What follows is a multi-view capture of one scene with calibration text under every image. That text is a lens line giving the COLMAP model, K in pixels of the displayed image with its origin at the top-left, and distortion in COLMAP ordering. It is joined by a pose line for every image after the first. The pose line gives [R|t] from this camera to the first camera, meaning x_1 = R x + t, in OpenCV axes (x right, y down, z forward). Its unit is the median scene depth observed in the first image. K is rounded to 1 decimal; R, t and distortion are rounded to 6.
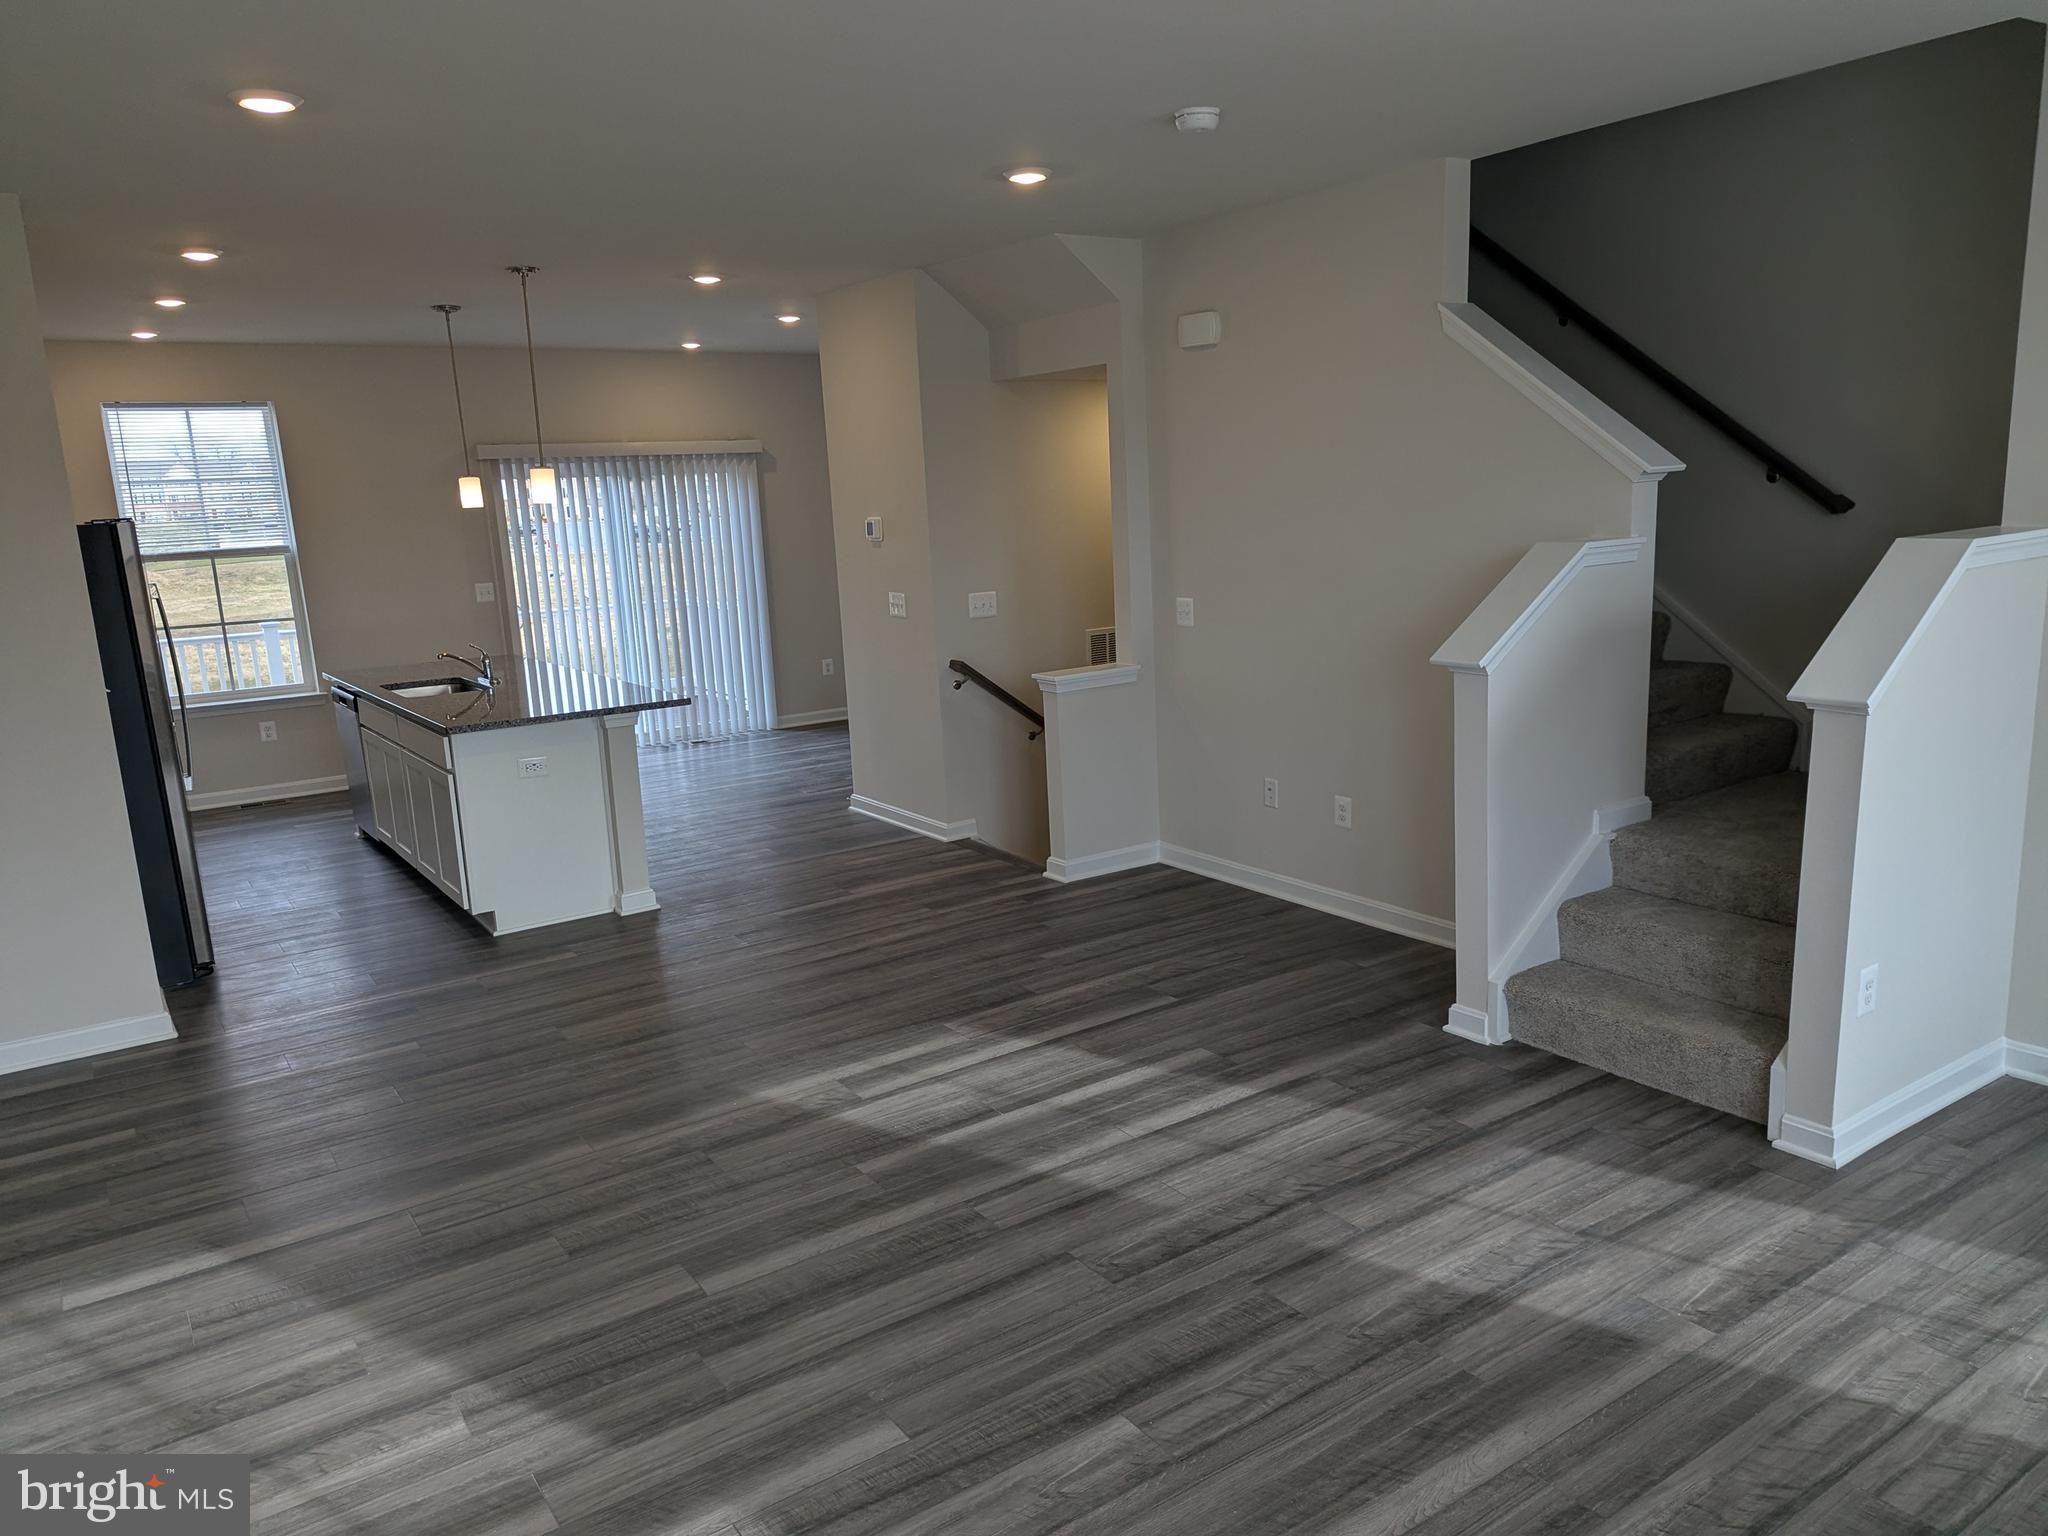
lens RADIAL K [[1431.7, 0, 1006.9], [0, 1431.7, 778.3], [0, 0, 1]] dist [0.043623, -0.025432]
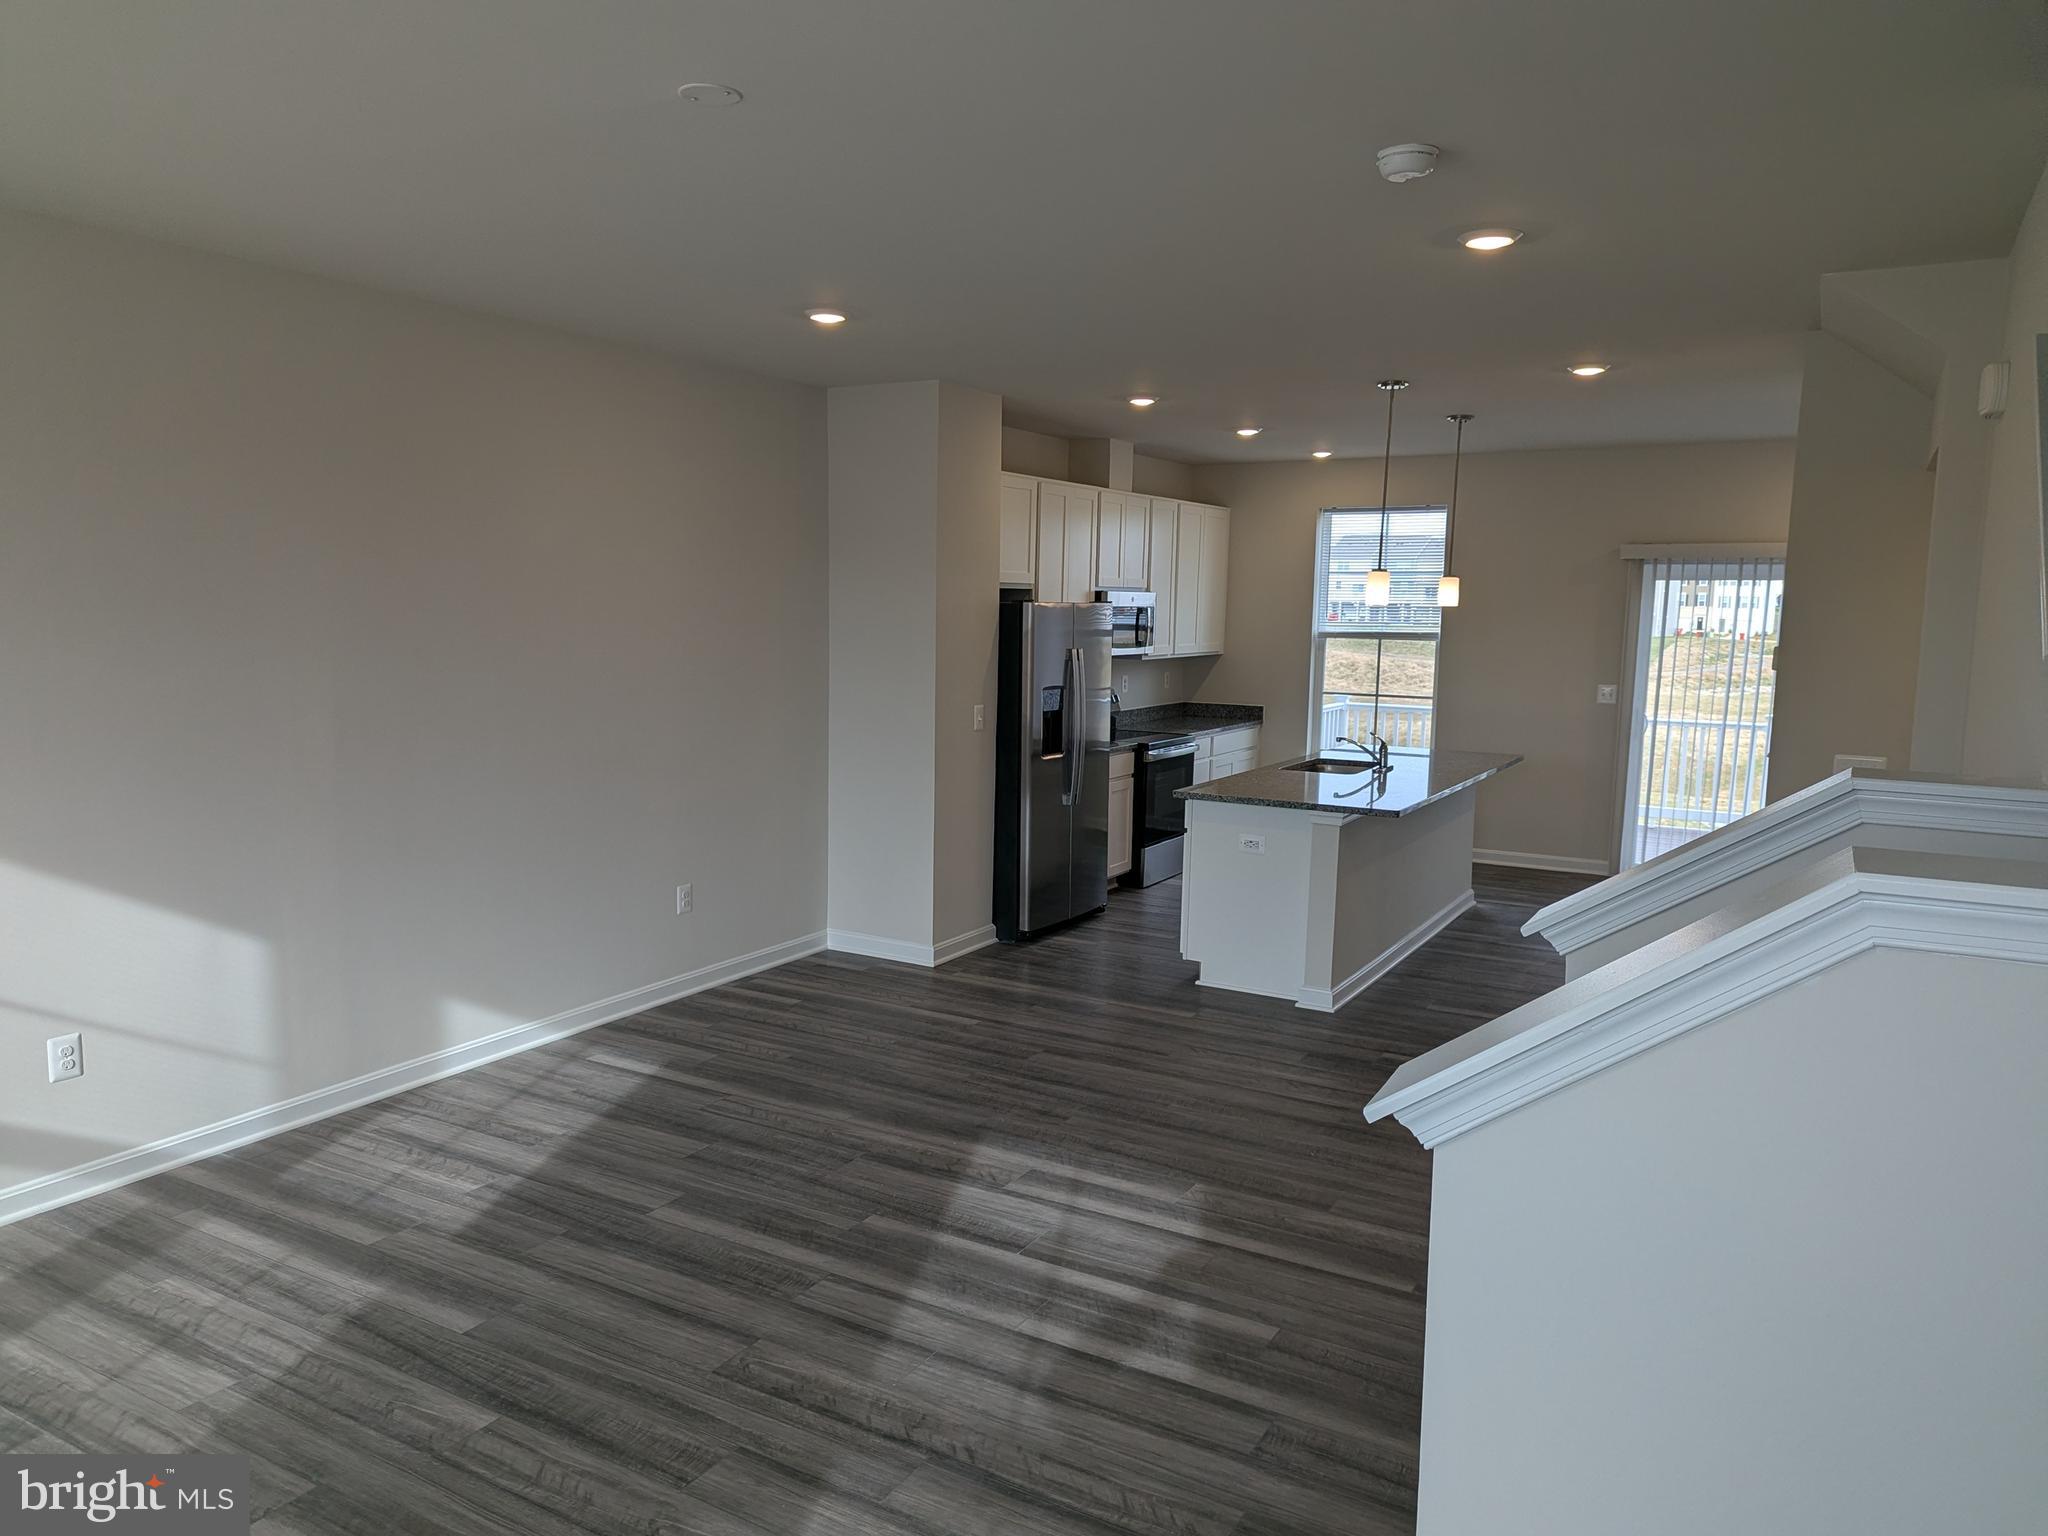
lens RADIAL K [[1431.7, 0, 1011.3], [0, 1431.7, 777.7], [0, 0, 1]] dist [0.043623, -0.025432]
pose [[0.431680, 0.167096, -0.886415, 0.852783], [-0.218736, 0.972753, 0.076848, -0.158093], [0.875104, 0.160717, 0.456468, 0.550087]]
